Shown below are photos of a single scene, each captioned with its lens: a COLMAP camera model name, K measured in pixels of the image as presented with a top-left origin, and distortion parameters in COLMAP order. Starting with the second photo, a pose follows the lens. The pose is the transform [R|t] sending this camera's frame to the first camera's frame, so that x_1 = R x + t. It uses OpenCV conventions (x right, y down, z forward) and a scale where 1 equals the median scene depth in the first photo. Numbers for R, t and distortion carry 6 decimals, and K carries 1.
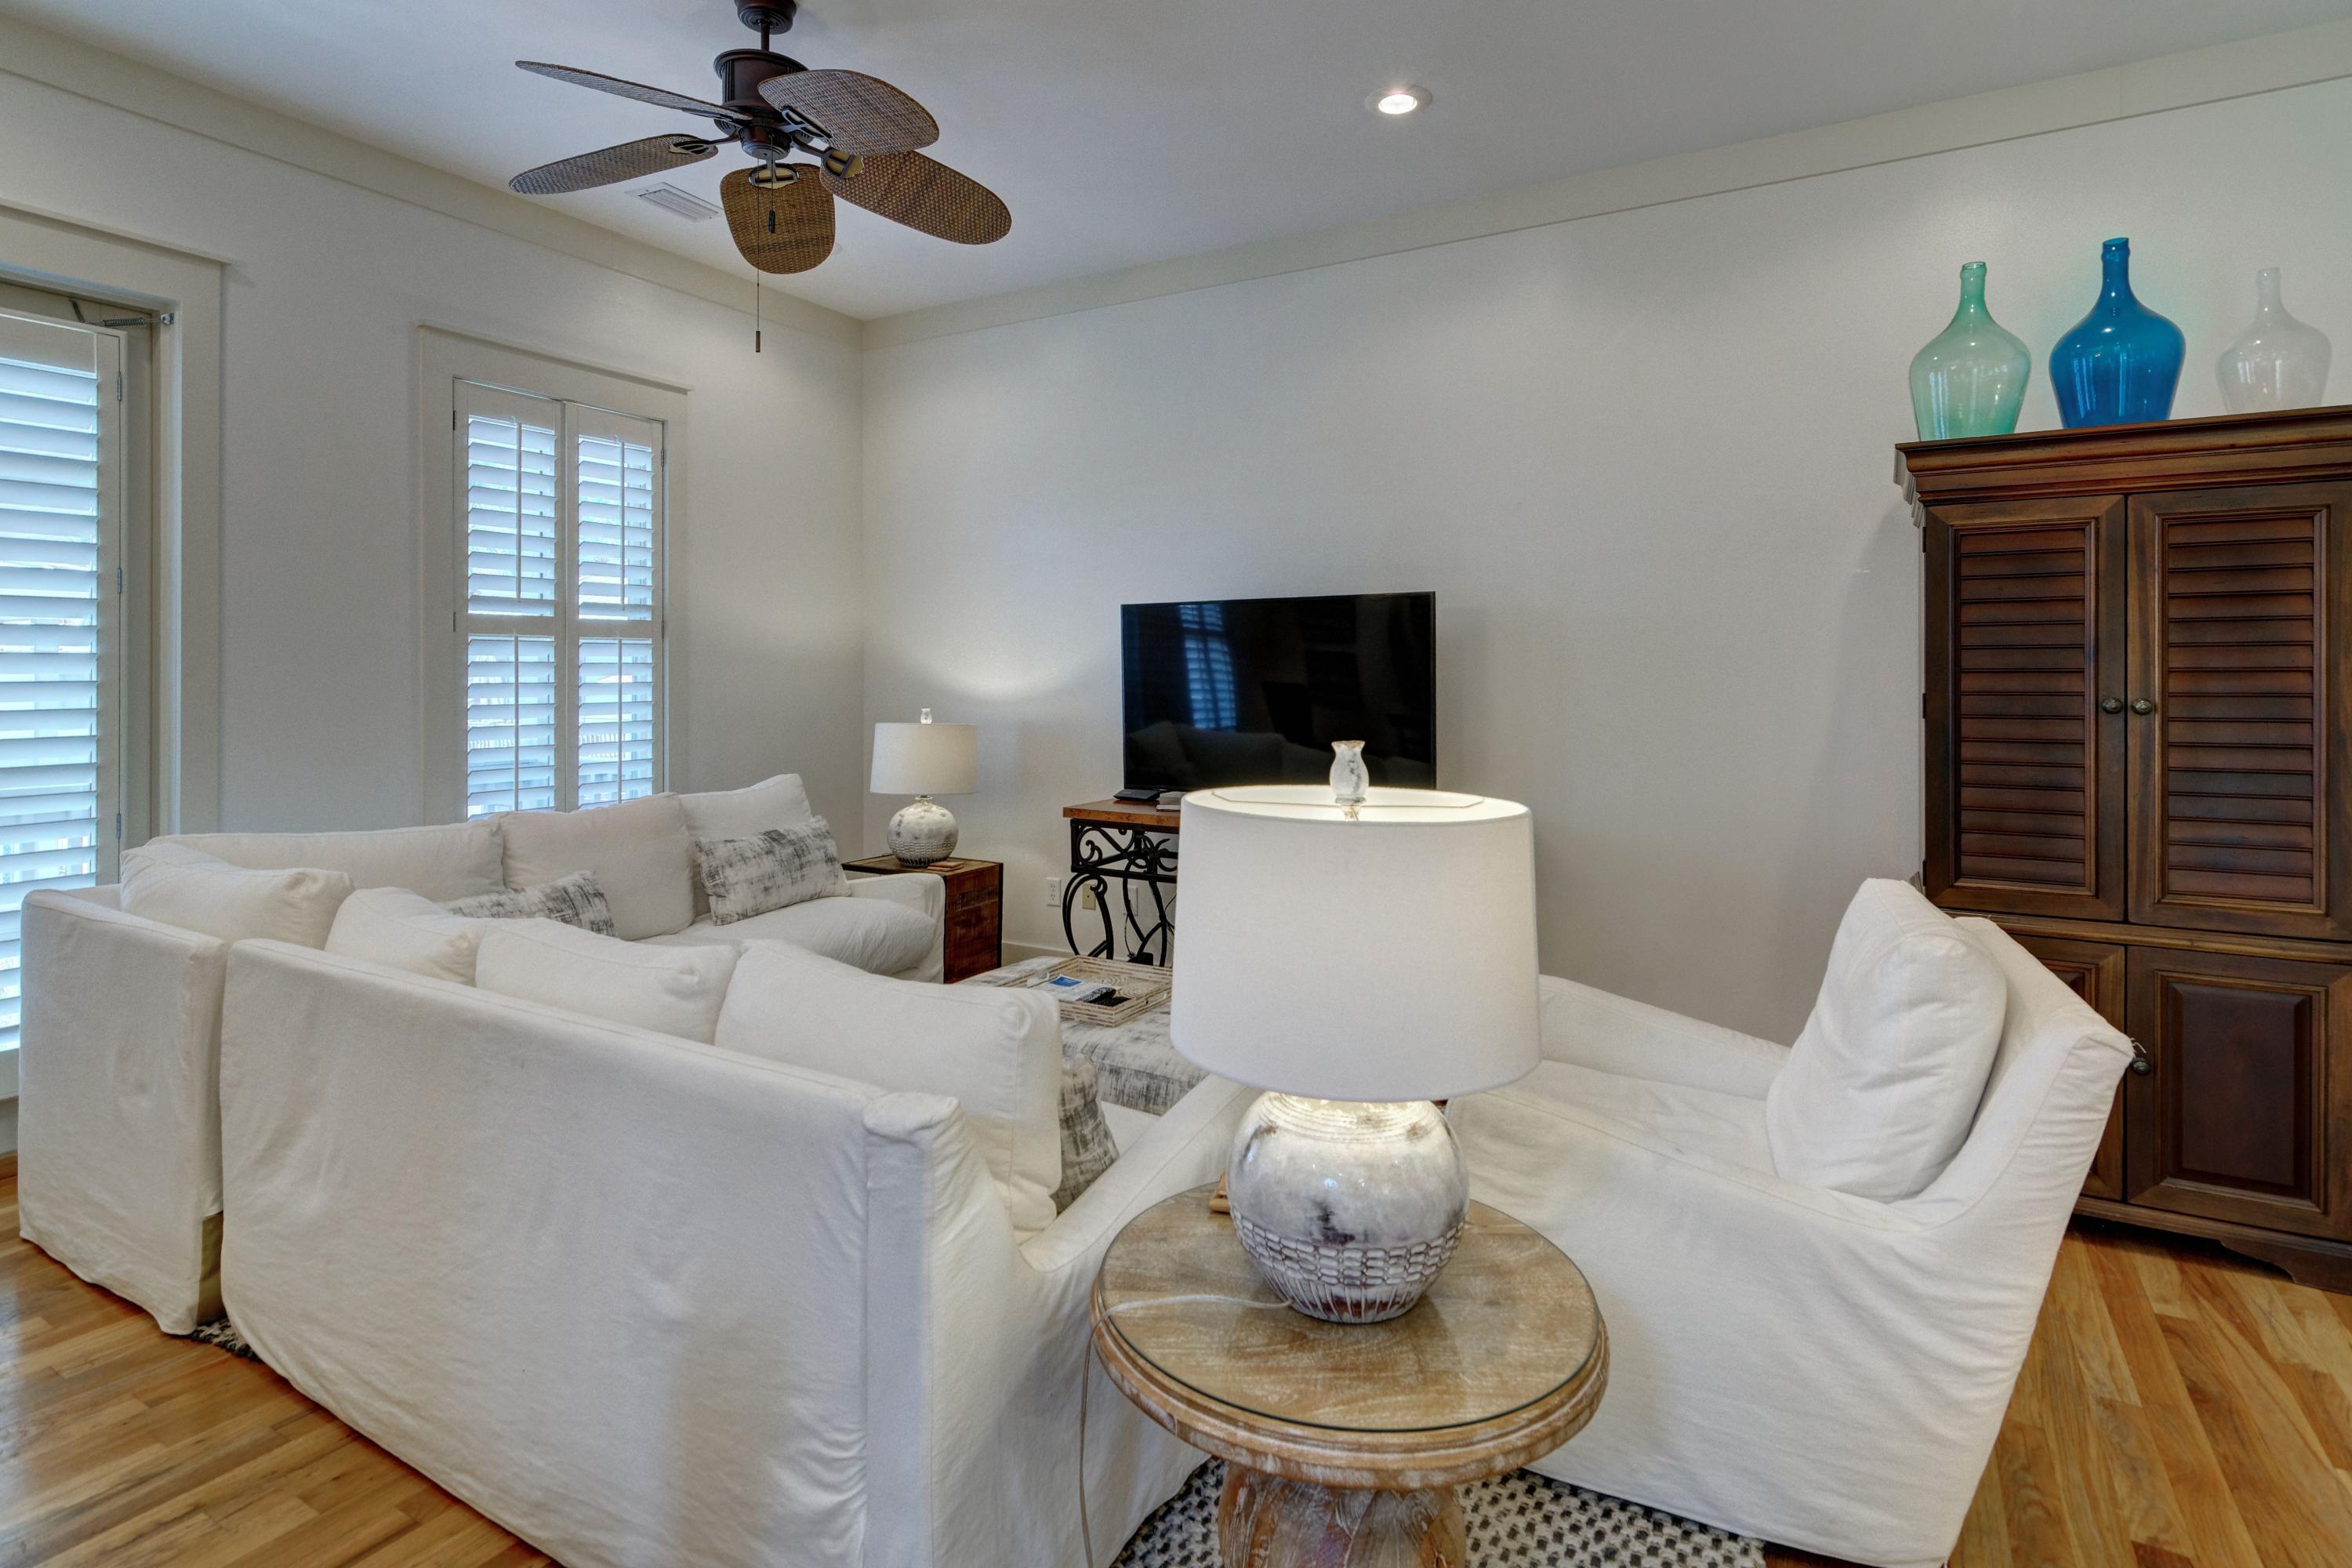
lens RADIAL K [[1185.1, 0, 1178.1], [0, 1185.1, 679.2], [0, 0, 1]] dist [0.000599, -0.000043]
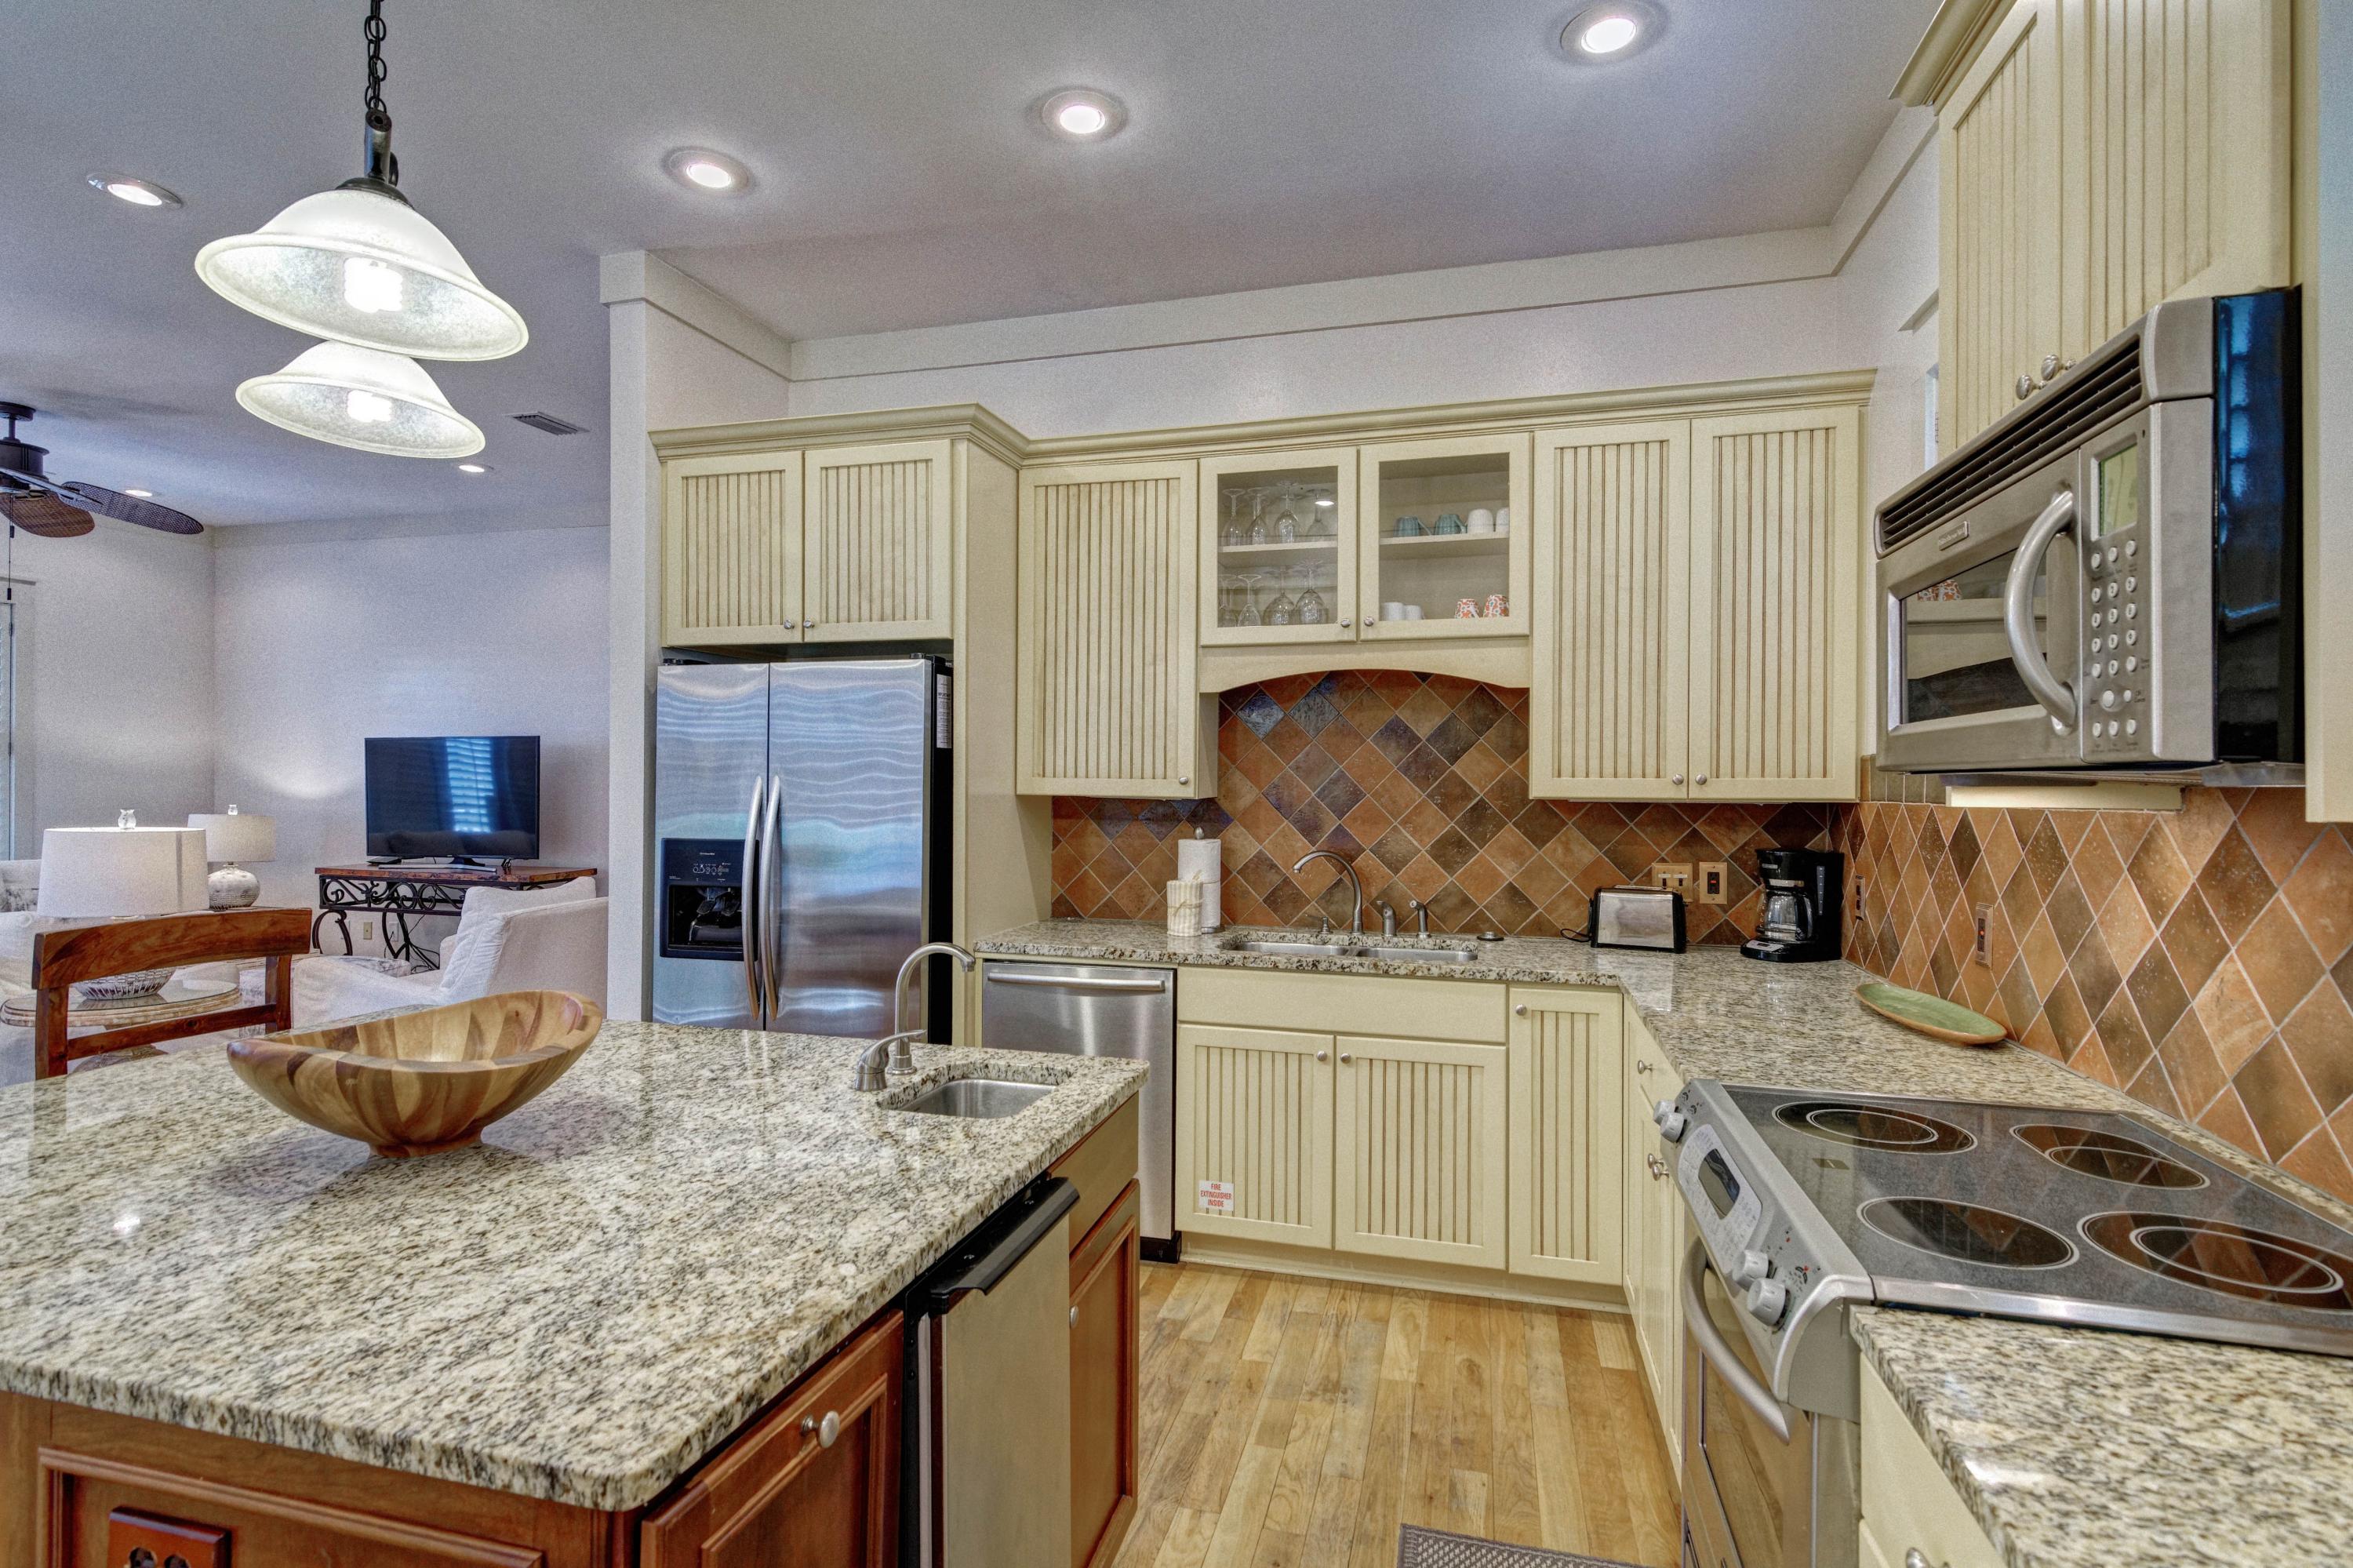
lens RADIAL K [[1143.6, 0, 1176.5], [0, 1143.6, 784.0], [0, 0, 1]] dist [0.000164, -0.000274]
pose [[0.965190, 0.004510, 0.261509, 0.605812], [-0.004413, 0.999990, -0.000959, -0.005924], [-0.261511, -0.000228, 0.965201, -0.756392]]
